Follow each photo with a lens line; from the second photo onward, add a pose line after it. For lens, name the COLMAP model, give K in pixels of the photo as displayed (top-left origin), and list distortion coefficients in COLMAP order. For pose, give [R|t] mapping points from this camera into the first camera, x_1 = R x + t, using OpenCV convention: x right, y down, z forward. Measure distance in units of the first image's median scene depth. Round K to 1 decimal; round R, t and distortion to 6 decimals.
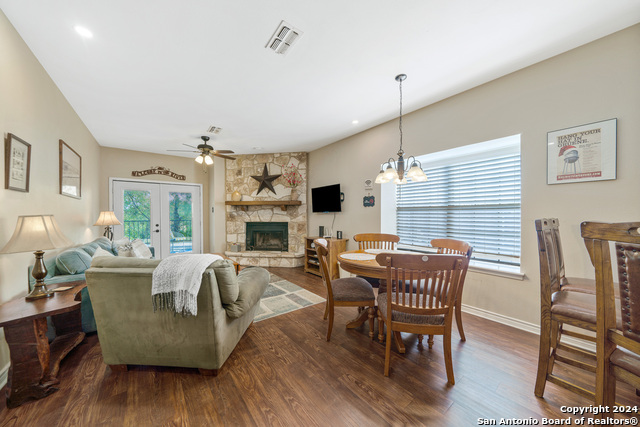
lens RADIAL K [[222.2, 0, 317.4], [0, 222.2, 217.0], [0, 0, 1]] dist [-0.003328, -0.000078]
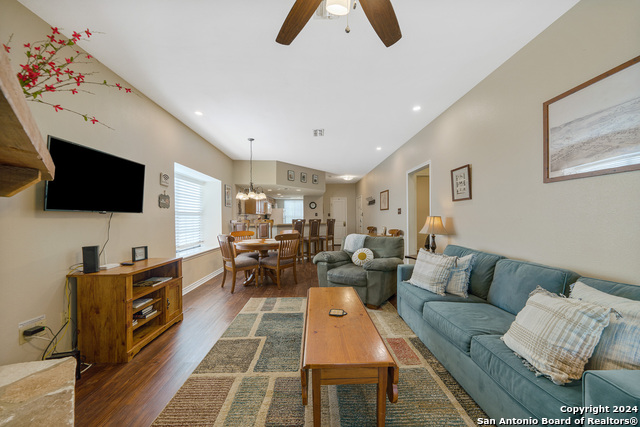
lens RADIAL K [[229.9, 0, 317.2], [0, 229.9, 217.6], [0, 0, 1]] dist [-0.000306, -0.000109]
pose [[-0.809251, 0.010861, 0.587363, -0.503476], [0.015430, 0.999877, 0.002771, -0.004983], [-0.587260, 0.011305, -0.809319, 0.994036]]
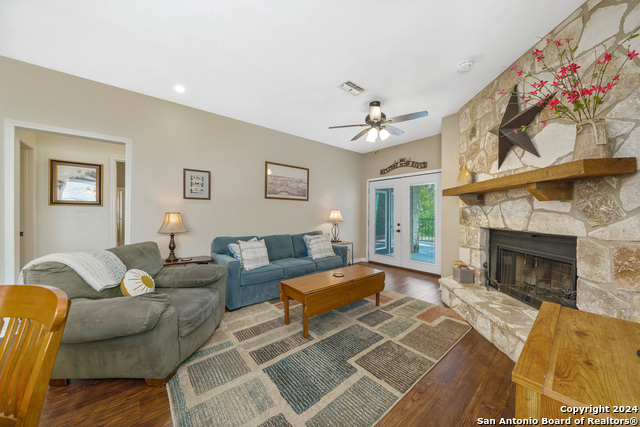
lens RADIAL K [[219.6, 0, 318.7], [0, 219.6, 215.3], [0, 0, 1]] dist [-0.006231, -0.000050]
pose [[0.044408, 0.011160, -0.998951, 0.153575], [-0.011727, 0.999875, 0.010649, -0.006372], [0.998945, 0.011242, 0.044534, 0.645411]]
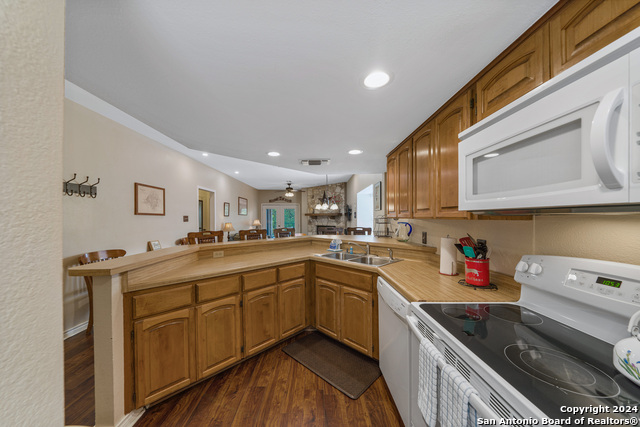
lens RADIAL K [[219.6, 0, 318.7], [0, 219.6, 215.3], [0, 0, 1]] dist [-0.006231, -0.000050]
pose [[0.801897, -0.005309, -0.597439, 0.741459], [-0.007711, 0.999785, -0.019234, -0.025037], [0.597413, 0.020031, 0.801684, -0.364122]]
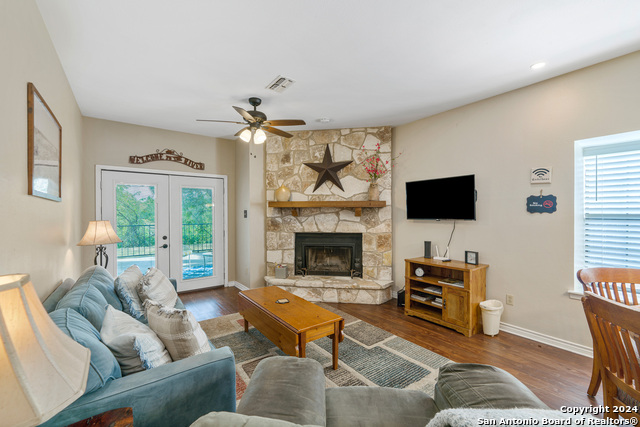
lens RADIAL K [[267.1, 0, 316.5], [0, 267.1, 215.3], [0, 0, 1]] dist [0.000601, 0.000009]
pose [[0.999908, 0.000157, -0.013586, -0.262282], [-0.000177, 0.999999, -0.001493, -0.029399], [0.013586, 0.001496, 0.999907, 0.210455]]
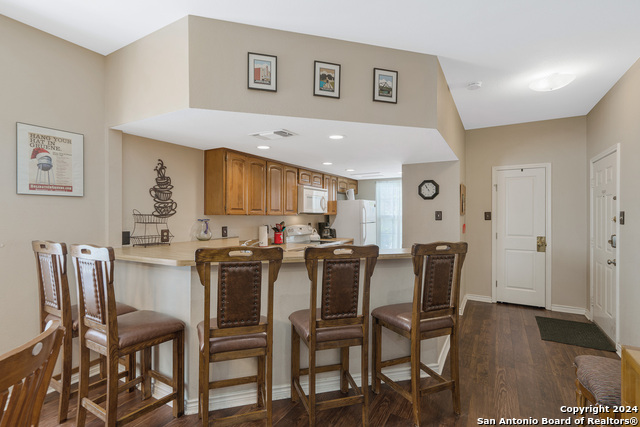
lens RADIAL K [[304.6, 0, 316.5], [0, 304.6, 213.9], [0, 0, 1]] dist [0.002753, 0.000386]
pose [[-0.376469, 0.003459, 0.926423, -0.102773], [0.006896, 0.999976, -0.000931, -0.029712], [-0.926404, 0.006038, -0.376484, 0.190407]]
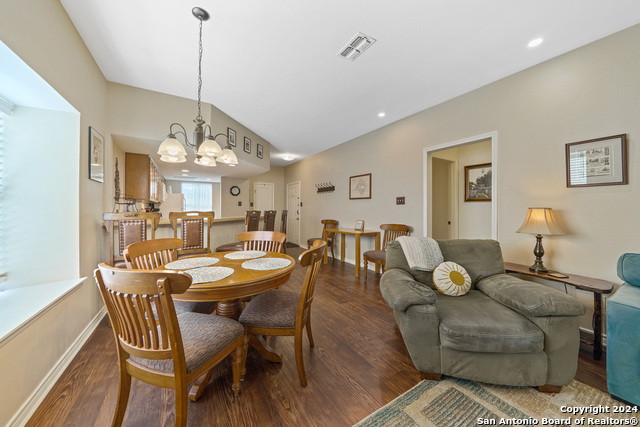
lens RADIAL K [[223.2, 0, 318.0], [0, 223.2, 206.5], [0, 0, 1]] dist [-0.002314, -0.000038]
pose [[-0.994345, 0.004288, 0.106114, -0.032150], [0.004476, 0.999989, 0.001532, -0.007741], [-0.106106, 0.001998, -0.994353, 0.765807]]
